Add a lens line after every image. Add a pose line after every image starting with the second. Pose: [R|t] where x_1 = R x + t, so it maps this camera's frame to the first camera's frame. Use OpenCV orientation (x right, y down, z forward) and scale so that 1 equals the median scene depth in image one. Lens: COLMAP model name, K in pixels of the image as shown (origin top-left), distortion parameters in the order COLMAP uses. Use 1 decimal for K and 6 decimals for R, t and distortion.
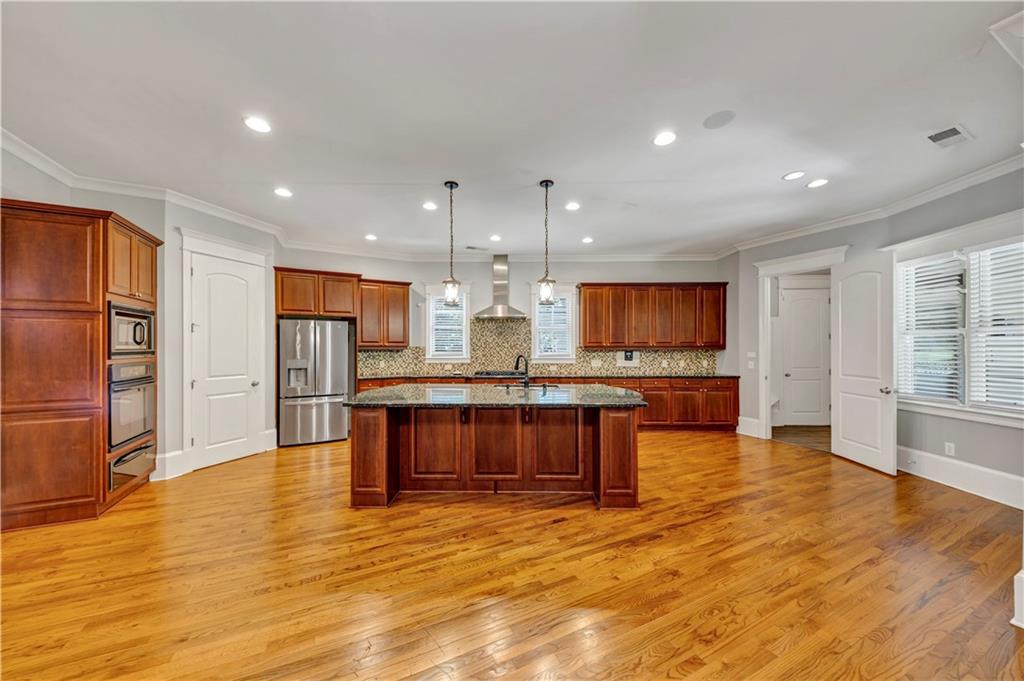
lens RADIAL K [[352.4, 0, 510.0], [0, 352.4, 345.6], [0, 0, 1]] dist [0.001577, 0.000013]
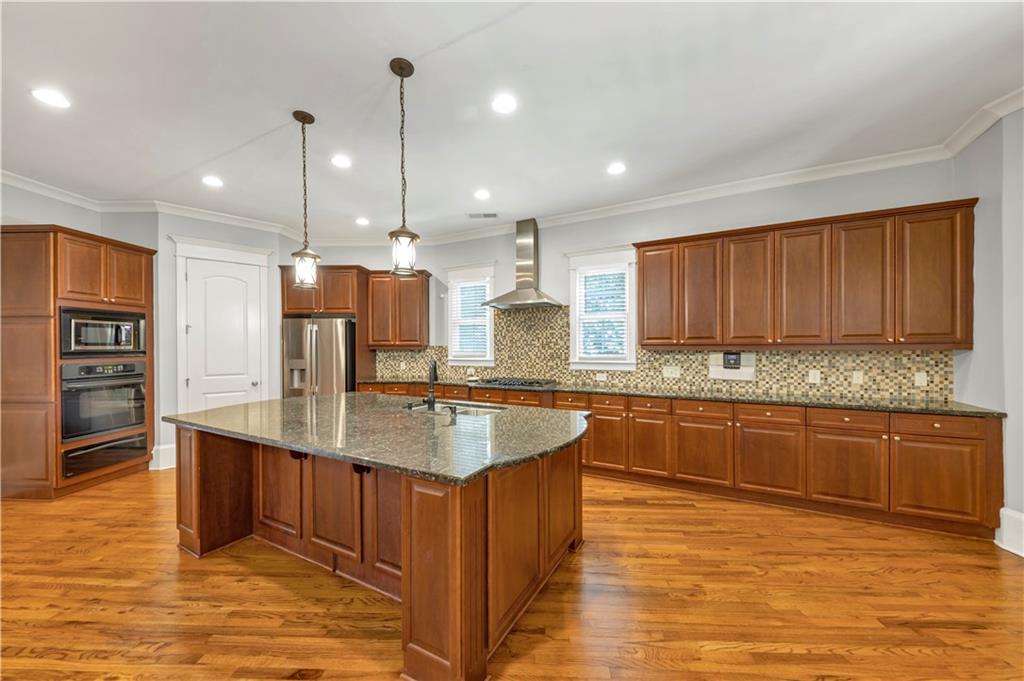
lens RADIAL K [[377.2, 0, 510.9], [0, 377.2, 342.9], [0, 0, 1]] dist [0.002285, -0.001423]
pose [[0.880651, -0.006031, -0.473727, 0.340281], [0.005503, 0.999982, -0.002503, -0.000587], [0.473734, -0.000403, 0.880668, 0.319112]]
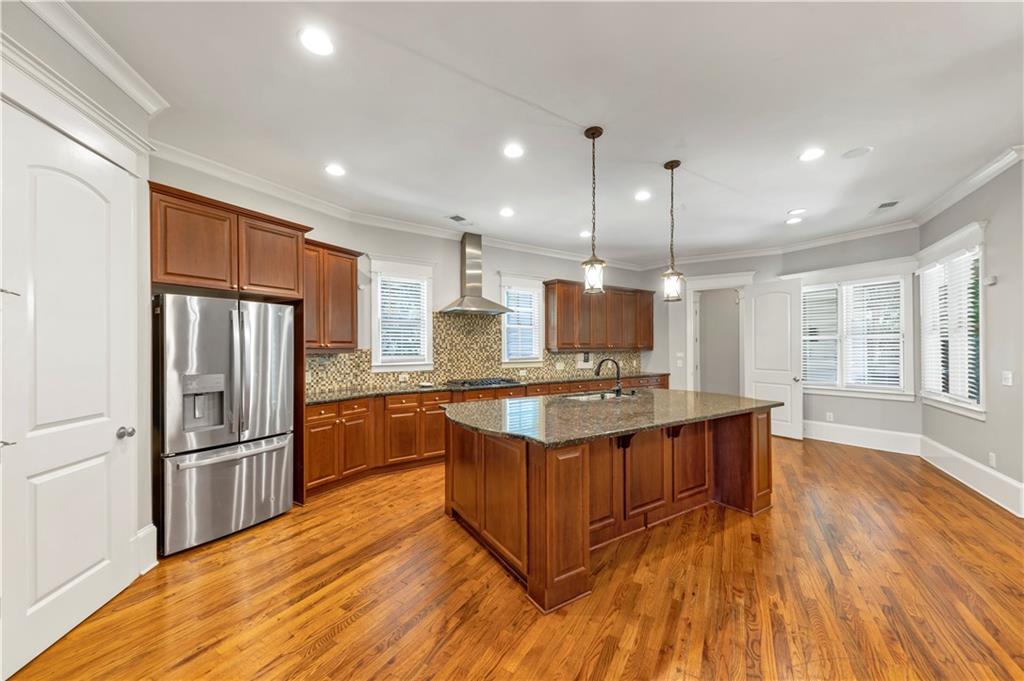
lens RADIAL K [[377.2, 0, 508.6], [0, 377.2, 344.5], [0, 0, 1]] dist [0.002285, -0.001423]
pose [[0.834167, 0.003670, 0.551500, -0.463177], [0.000342, 0.999974, -0.007173, -0.000121], [-0.551512, 0.006172, 0.834144, 0.262714]]
